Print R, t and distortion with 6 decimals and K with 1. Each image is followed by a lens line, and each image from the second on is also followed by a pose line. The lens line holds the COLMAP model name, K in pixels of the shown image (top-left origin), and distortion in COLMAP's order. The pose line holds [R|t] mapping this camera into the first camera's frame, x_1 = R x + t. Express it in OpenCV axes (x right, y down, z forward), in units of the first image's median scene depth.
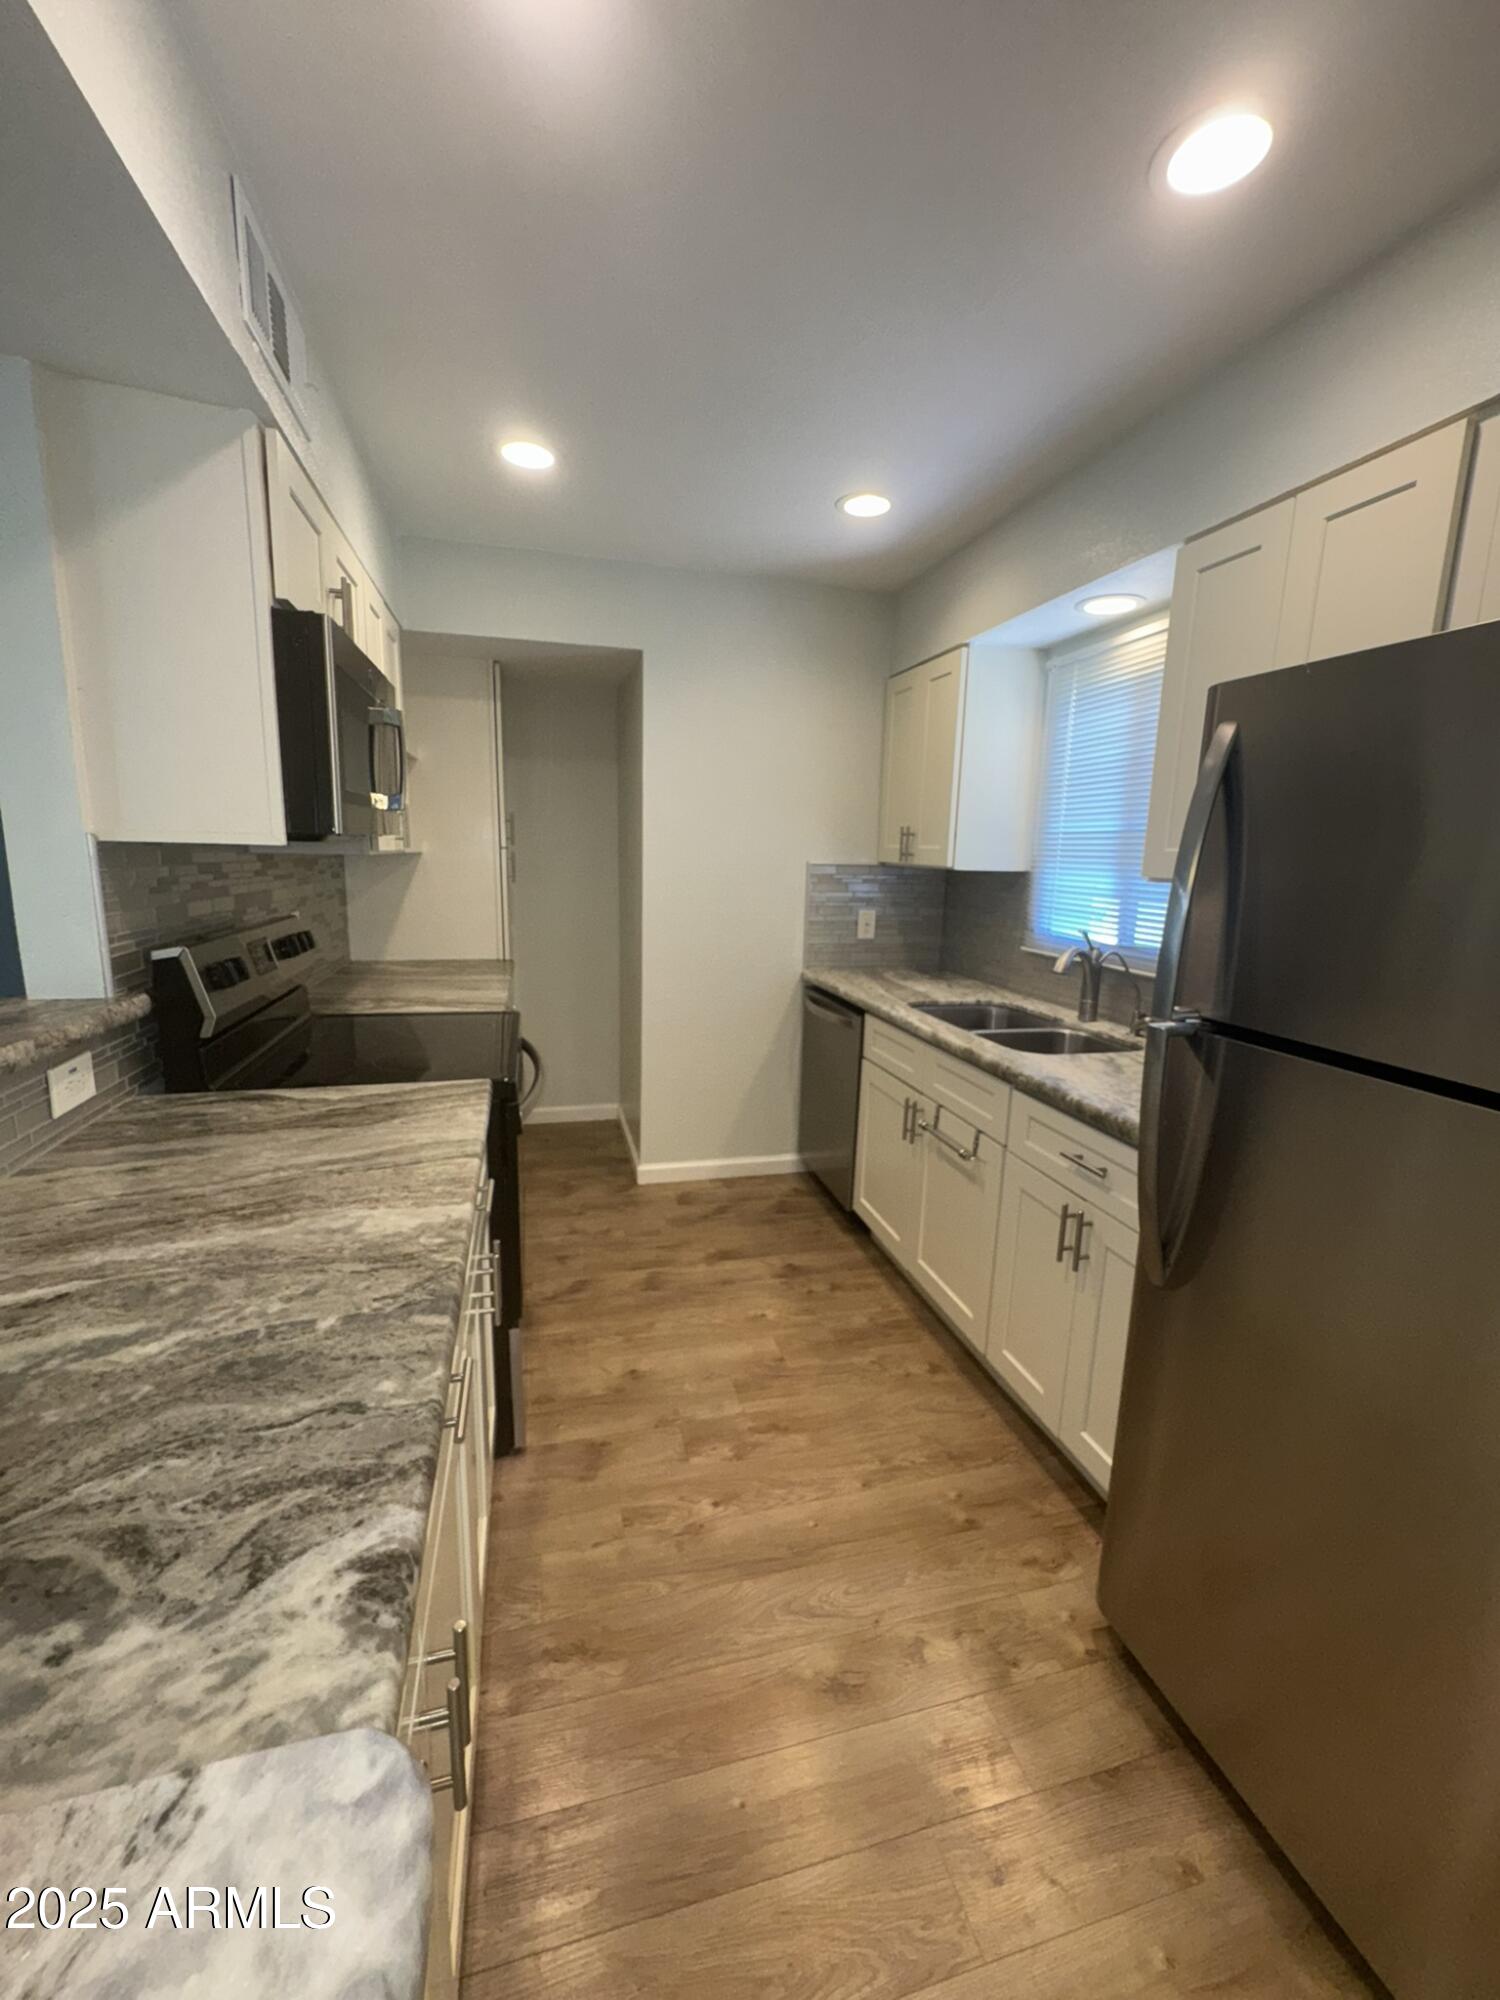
lens RADIAL K [[800.7, 0, 751.6], [0, 800.7, 994.9], [0, 0, 1]] dist [-0.002903, -0.001003]
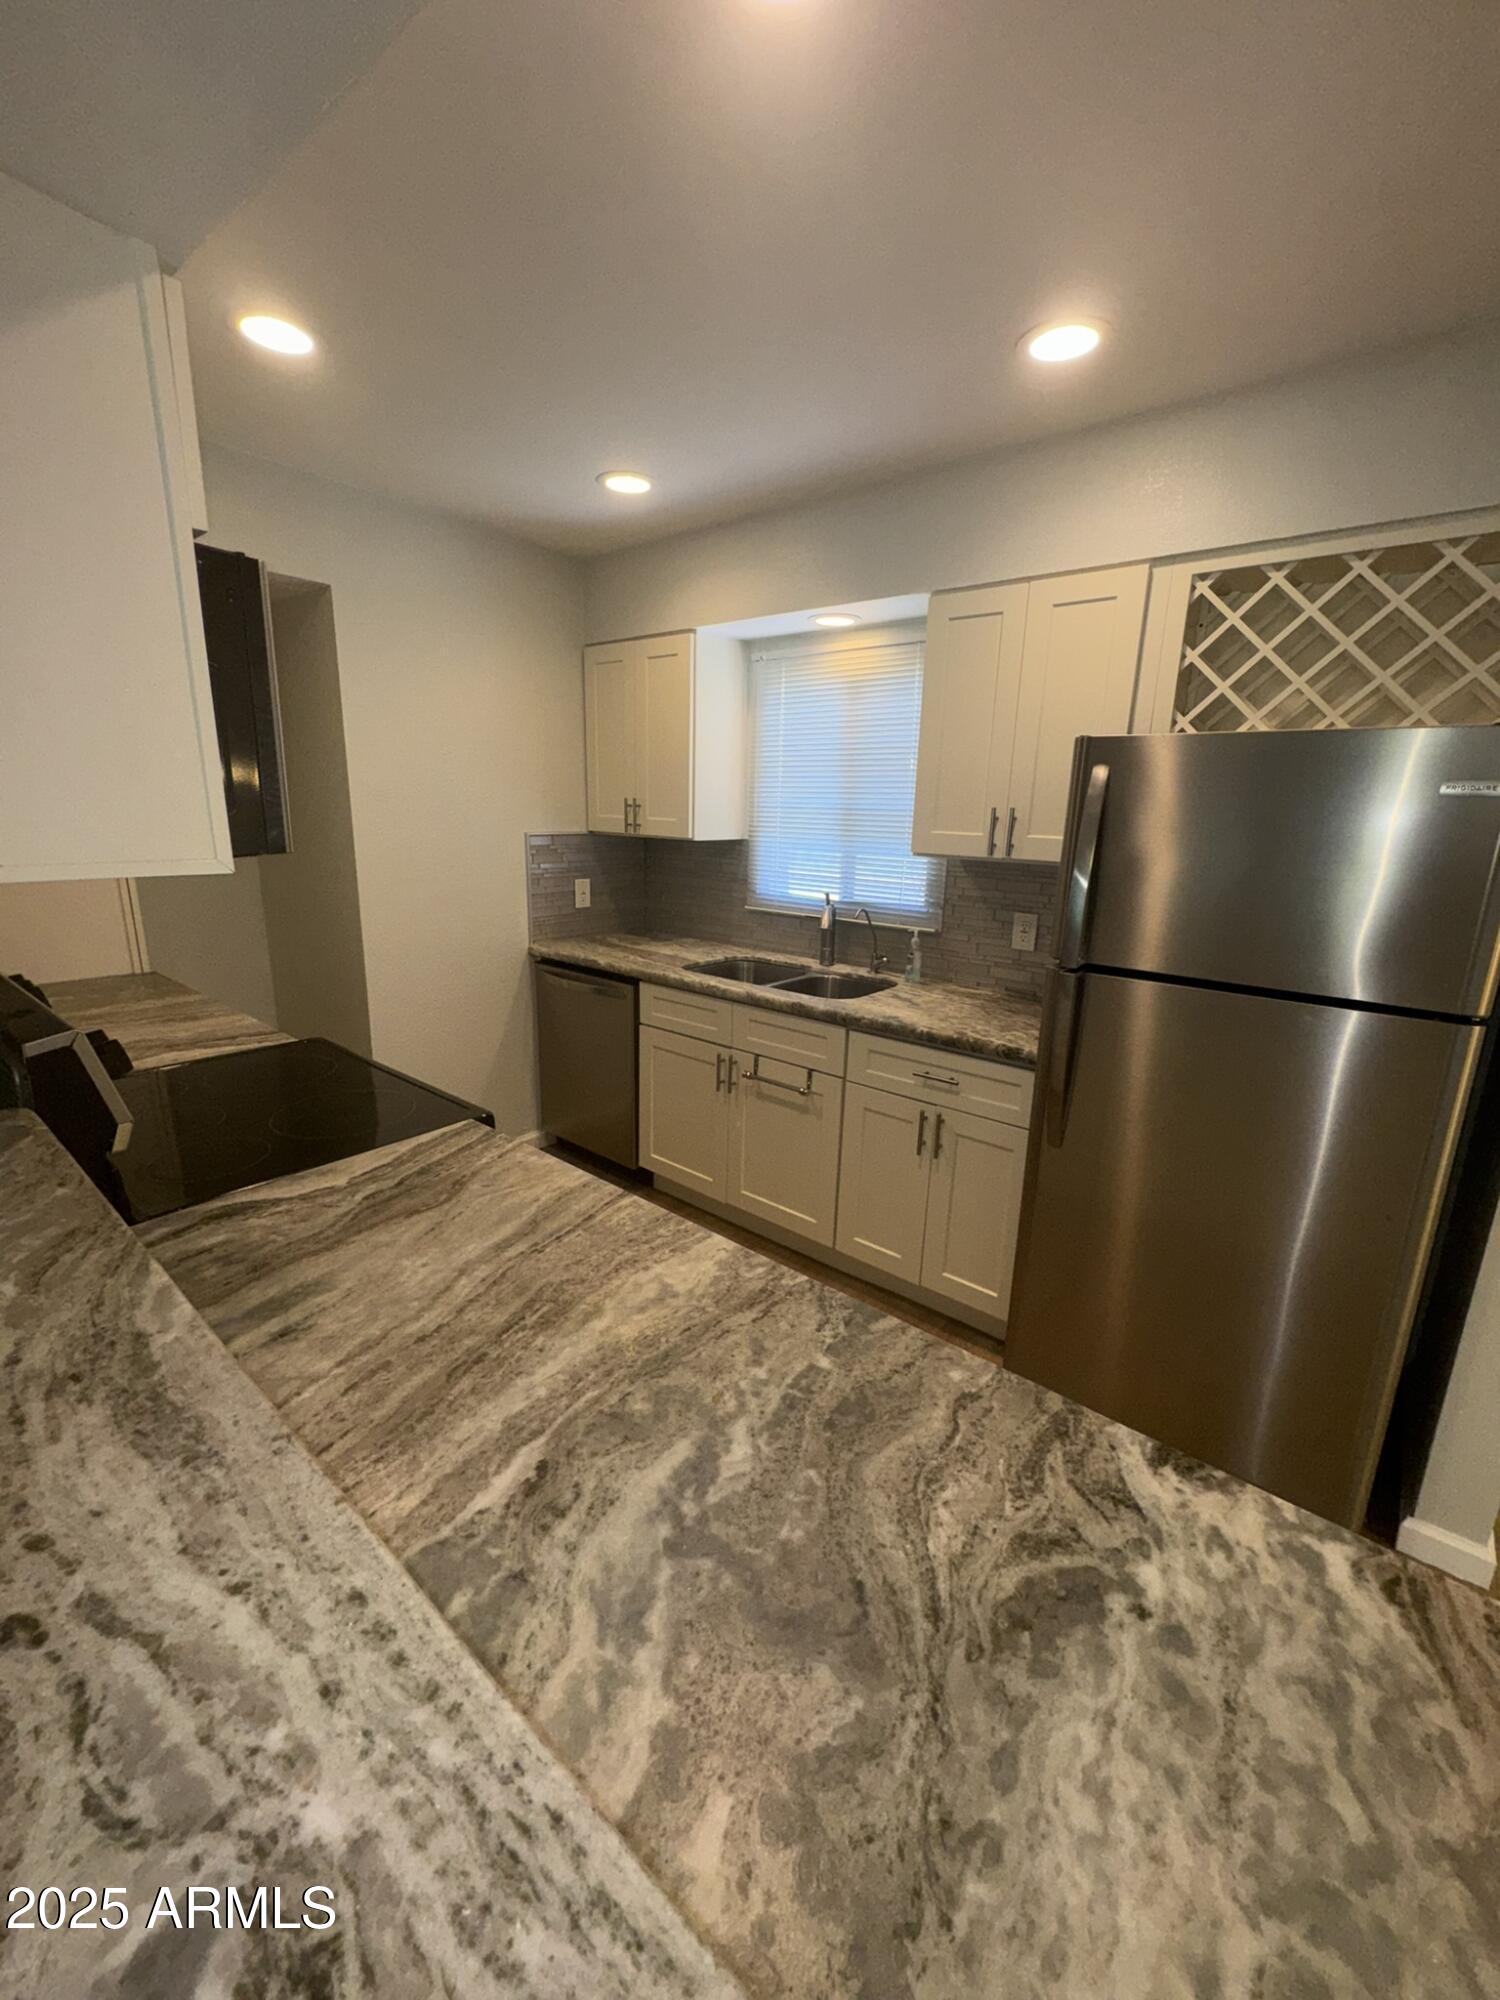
lens RADIAL K [[800.7, 0, 738.5], [0, 800.7, 997.2], [0, 0, 1]] dist [-0.002903, -0.001003]
pose [[0.813961, -0.143353, 0.562954, -0.625707], [0.099337, 0.989148, 0.108252, -0.105076], [-0.572363, -0.032190, 0.819368, 0.115672]]
